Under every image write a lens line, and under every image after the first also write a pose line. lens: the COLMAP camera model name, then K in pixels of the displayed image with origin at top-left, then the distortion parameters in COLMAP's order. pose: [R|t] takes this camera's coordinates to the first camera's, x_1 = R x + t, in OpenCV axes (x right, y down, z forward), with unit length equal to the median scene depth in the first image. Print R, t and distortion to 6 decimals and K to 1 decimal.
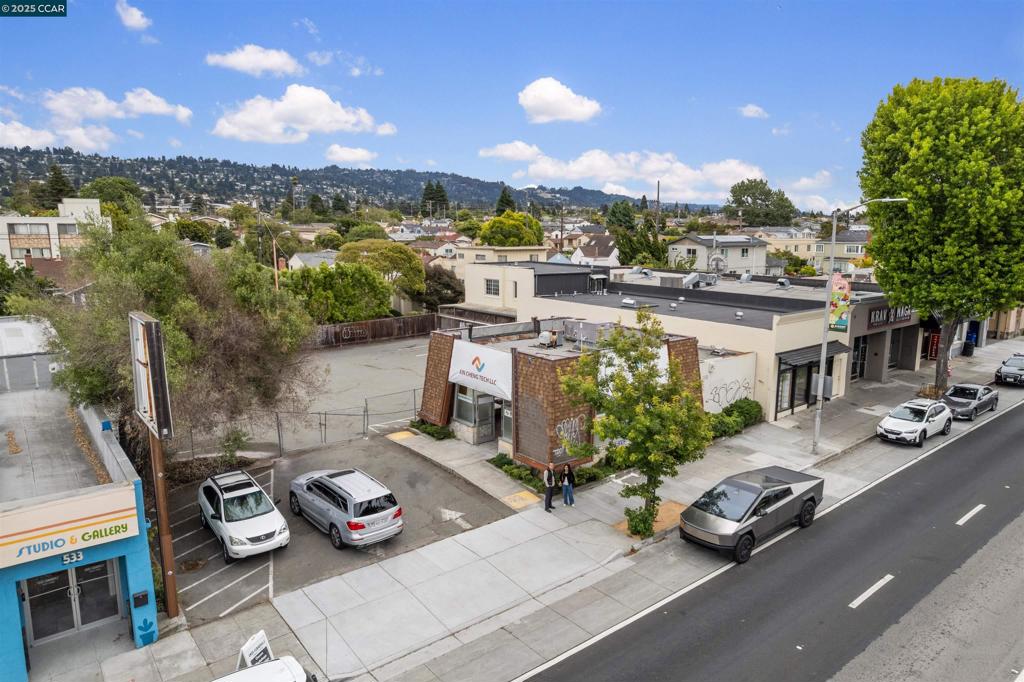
lens RADIAL K [[671.4, 0, 512.0], [0, 671.4, 341.0], [0, 0, 1]] dist [-0.081607, 0.081332]
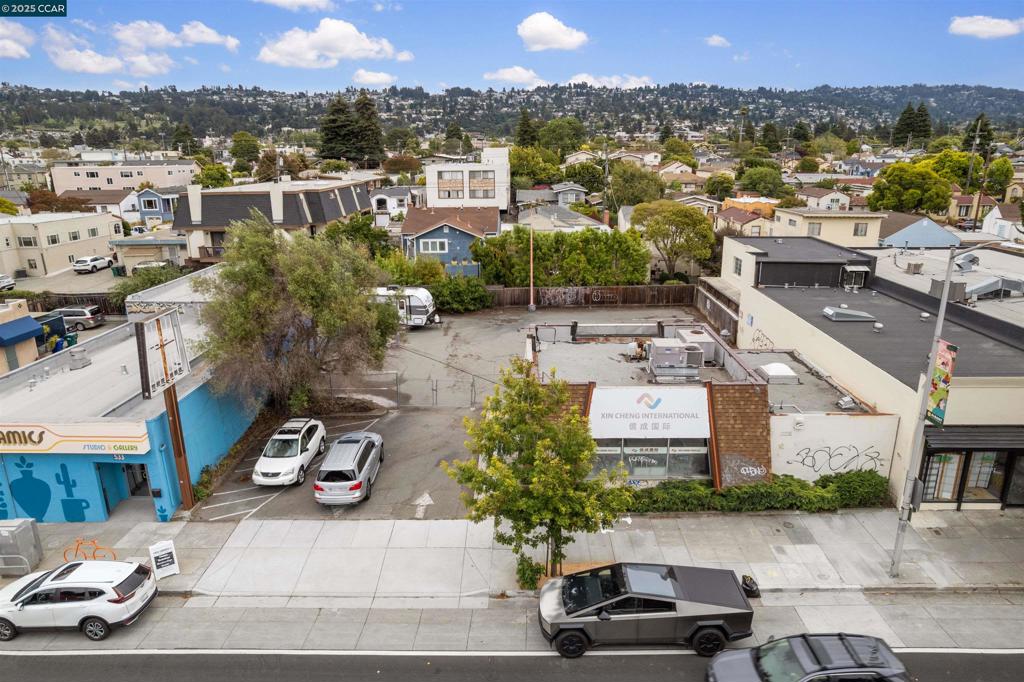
lens RADIAL K [[652.6, 0, 512.0], [0, 652.6, 341.0], [0, 0, 1]] dist [-0.083334, 0.077895]
pose [[0.771571, 0.170099, -0.612980, 0.433722], [-0.096966, 0.983776, 0.150940, -0.124582], [0.628710, -0.057022, 0.775547, 0.168615]]
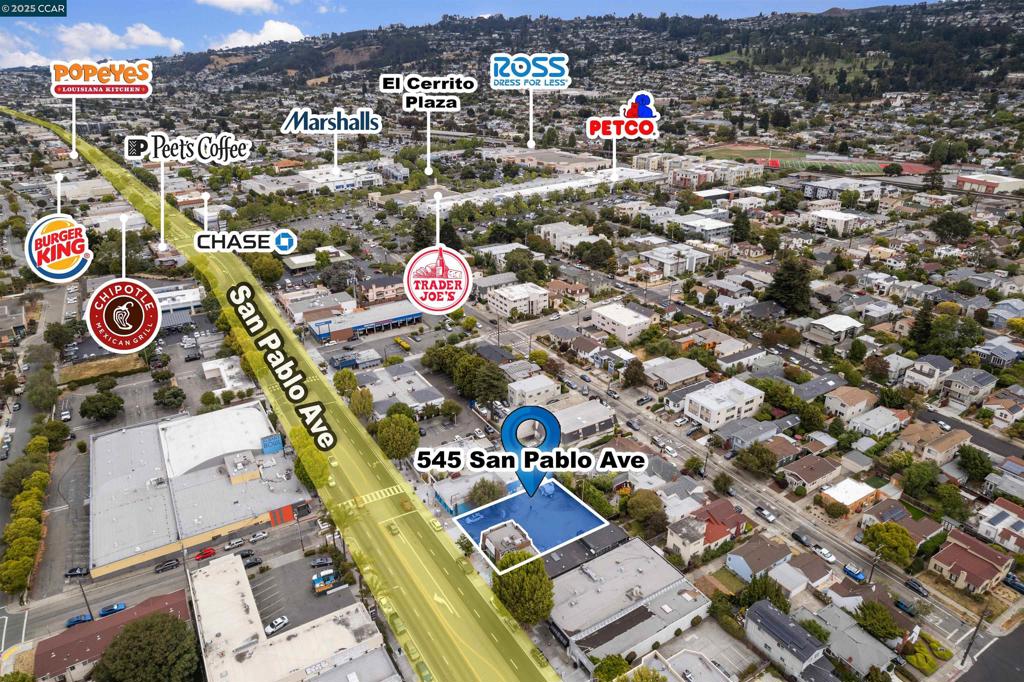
lens RADIAL K [[652.6, 0, 512.0], [0, 652.6, 341.0], [0, 0, 1]] dist [-0.083334, 0.077895]
pose [[-0.128854, 0.402891, -0.906132, 3.529974], [-0.147712, 0.895758, 0.419283, -3.062685], [0.980601, 0.187873, -0.055910, 0.904971]]
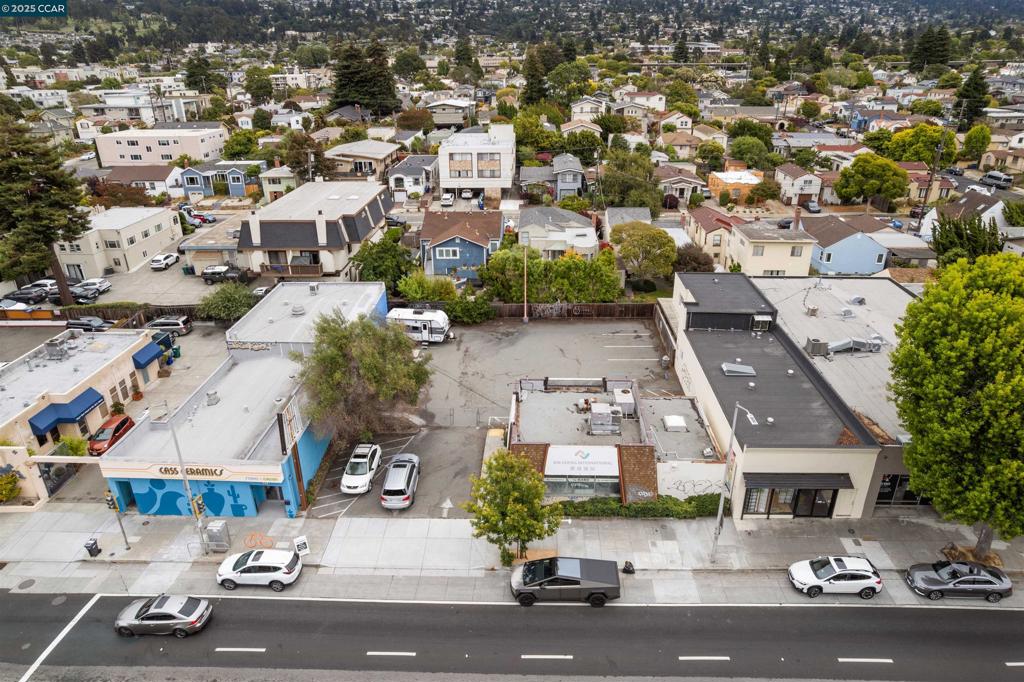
lens RADIAL K [[652.6, 0, 512.0], [0, 652.6, 341.0], [0, 0, 1]] dist [-0.083334, 0.077895]
pose [[0.760451, 0.260774, -0.594736, 0.664654], [-0.099875, 0.951900, 0.289675, -0.474547], [0.641669, -0.160885, 0.749918, -0.110250]]
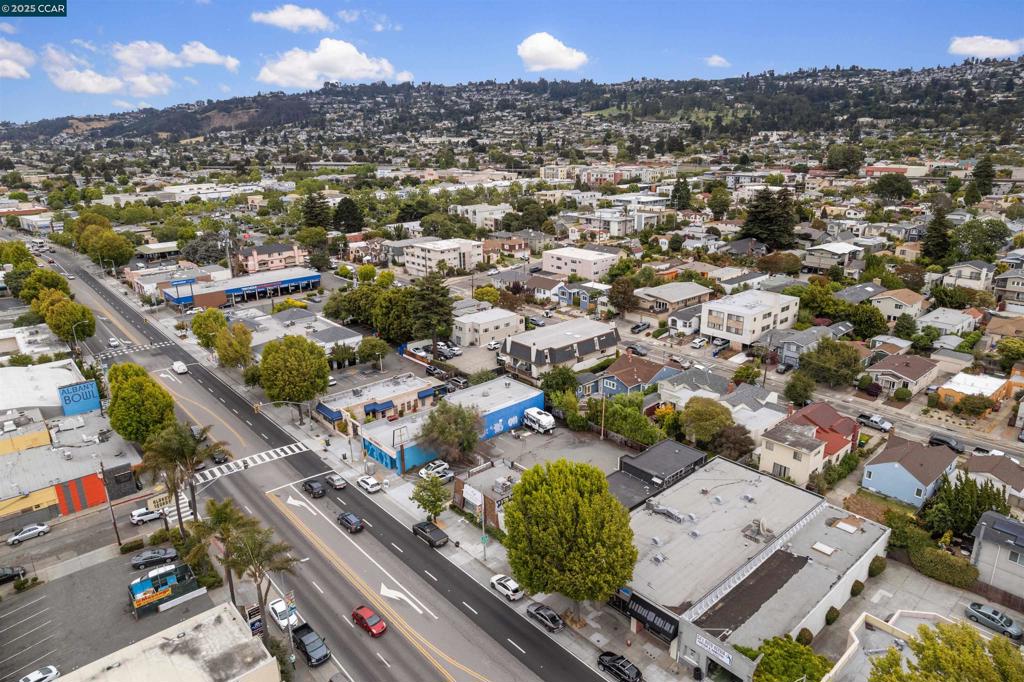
lens RADIAL K [[652.6, 0, 512.0], [0, 652.6, 341.0], [0, 0, 1]] dist [-0.083334, 0.077895]
pose [[0.042789, 0.305015, -0.951386, 2.307739], [-0.146912, 0.943827, 0.295984, -1.266867], [0.988224, 0.127105, 0.085196, 0.636664]]
